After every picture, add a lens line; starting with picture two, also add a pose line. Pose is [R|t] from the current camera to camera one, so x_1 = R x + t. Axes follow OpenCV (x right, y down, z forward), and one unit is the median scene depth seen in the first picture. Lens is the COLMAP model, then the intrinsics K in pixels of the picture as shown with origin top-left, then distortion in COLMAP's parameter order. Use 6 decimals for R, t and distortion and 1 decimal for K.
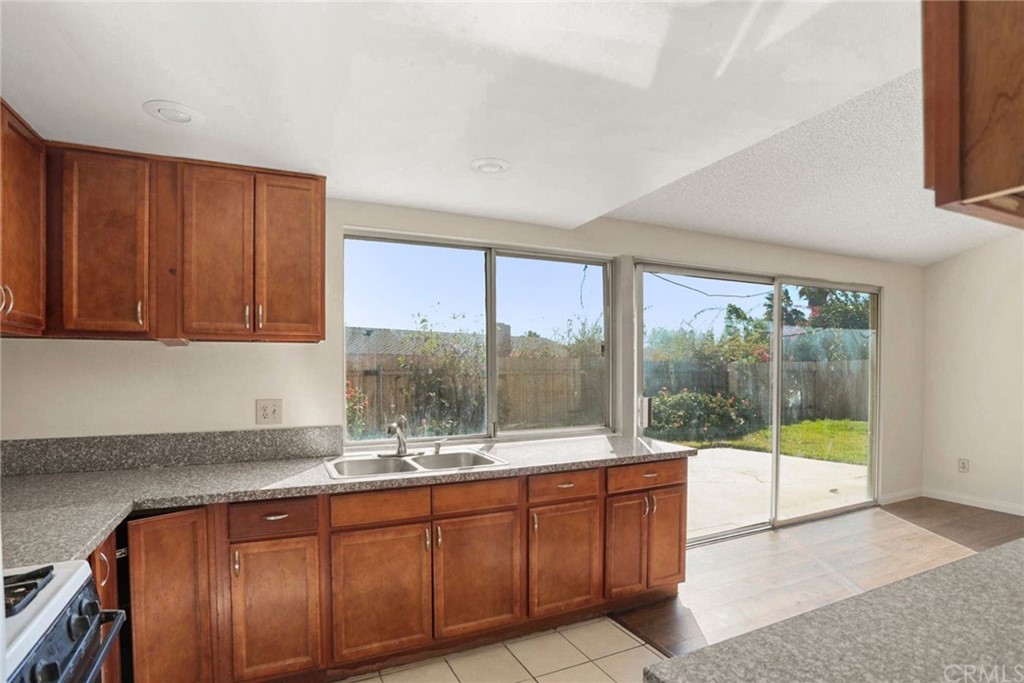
lens RADIAL K [[513.3, 0, 500.7], [0, 513.3, 377.5], [0, 0, 1]] dist [-0.066605, 0.026415]
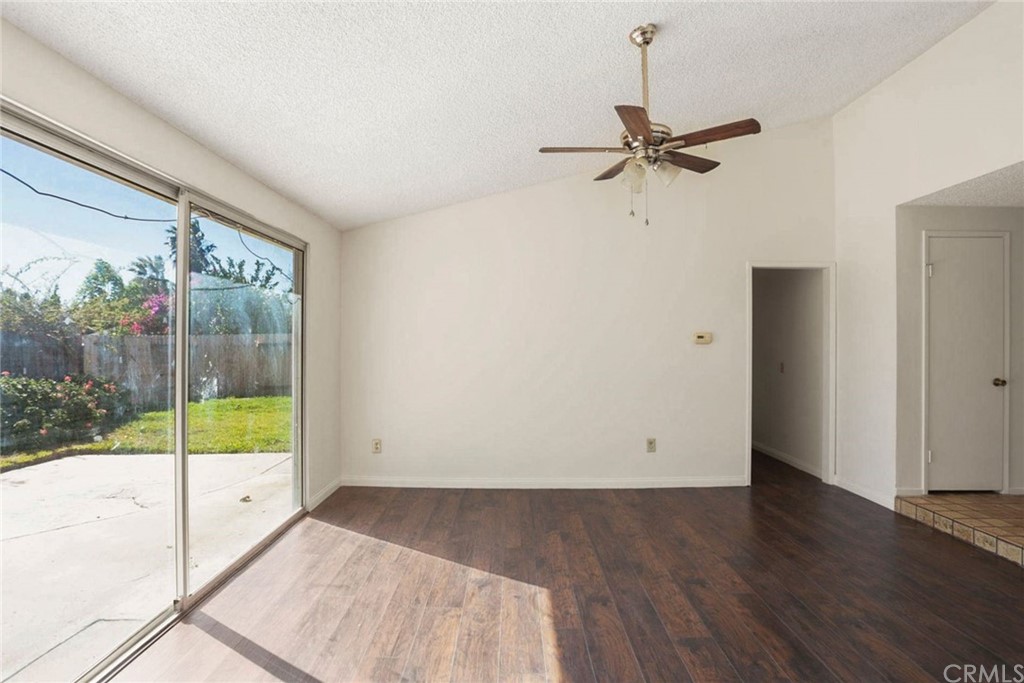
lens RADIAL K [[513.3, 0, 508.7], [0, 513.3, 342.8], [0, 0, 1]] dist [-0.066605, 0.026415]
pose [[0.423777, 0.006137, 0.905746, 0.252820], [0.009894, 0.999886, -0.011404, -0.010382], [-0.905713, 0.013795, 0.423668, 0.575500]]
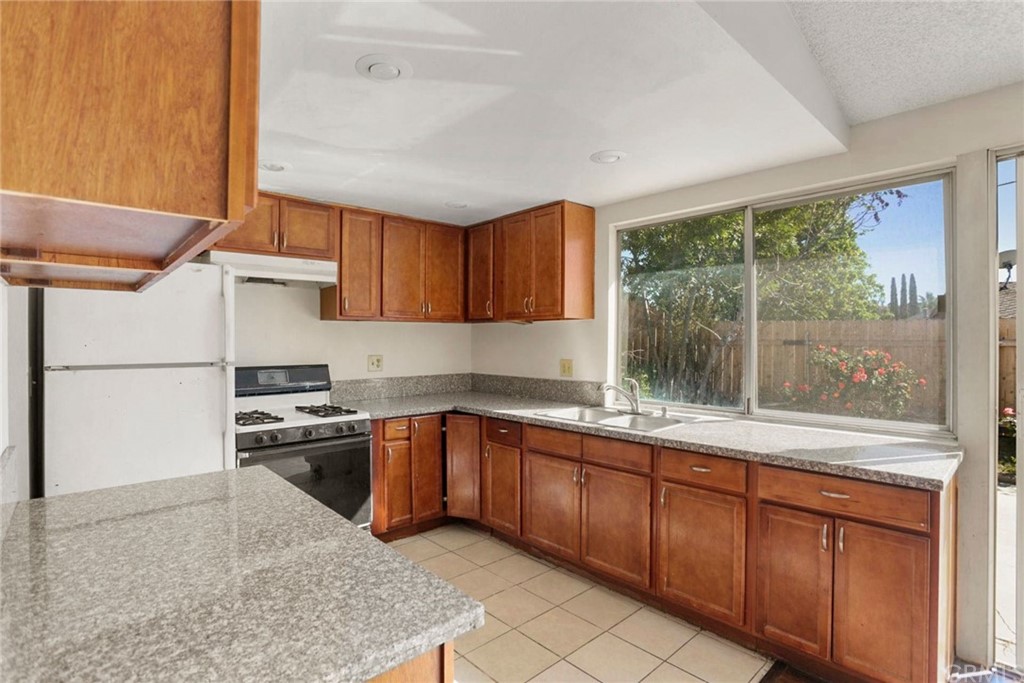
lens RADIAL K [[500.9, 0, 507.7], [0, 500.9, 341.5], [0, 0, 1]] dist [-0.053279, 0.019038]
pose [[0.295568, 0.007214, -0.955294, 0.747096], [-0.014648, 0.999888, 0.003019, -0.008573], [0.955209, 0.013101, 0.295641, 0.367919]]
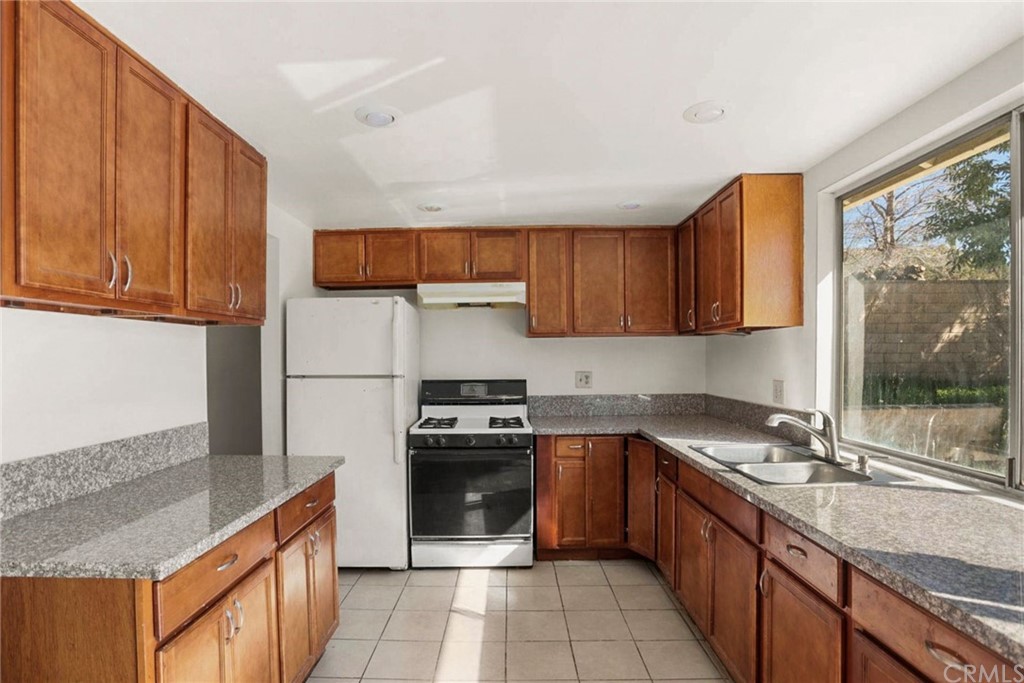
lens RADIAL K [[513.3, 0, 503.3], [0, 513.3, 359.9], [0, 0, 1]] dist [-0.066605, 0.026415]
pose [[-0.433712, 0.015358, -0.900920, 0.680840], [-0.005260, 0.999795, 0.019575, -0.018237], [0.901036, 0.013229, -0.433542, 0.817818]]
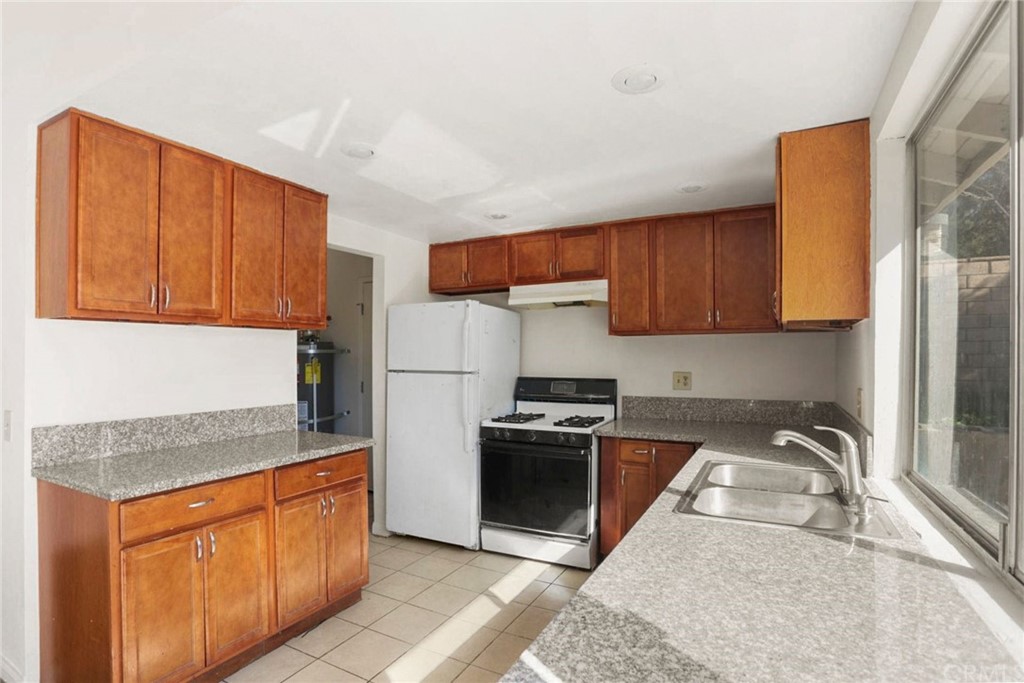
lens RADIAL K [[513.3, 0, 515.9], [0, 513.3, 358.0], [0, 0, 1]] dist [-0.066605, 0.026415]
pose [[-0.787088, 0.008869, -0.616776, 0.453721], [-0.005100, 0.999769, 0.020884, -0.020412], [0.616819, 0.019584, -0.786861, 1.143791]]
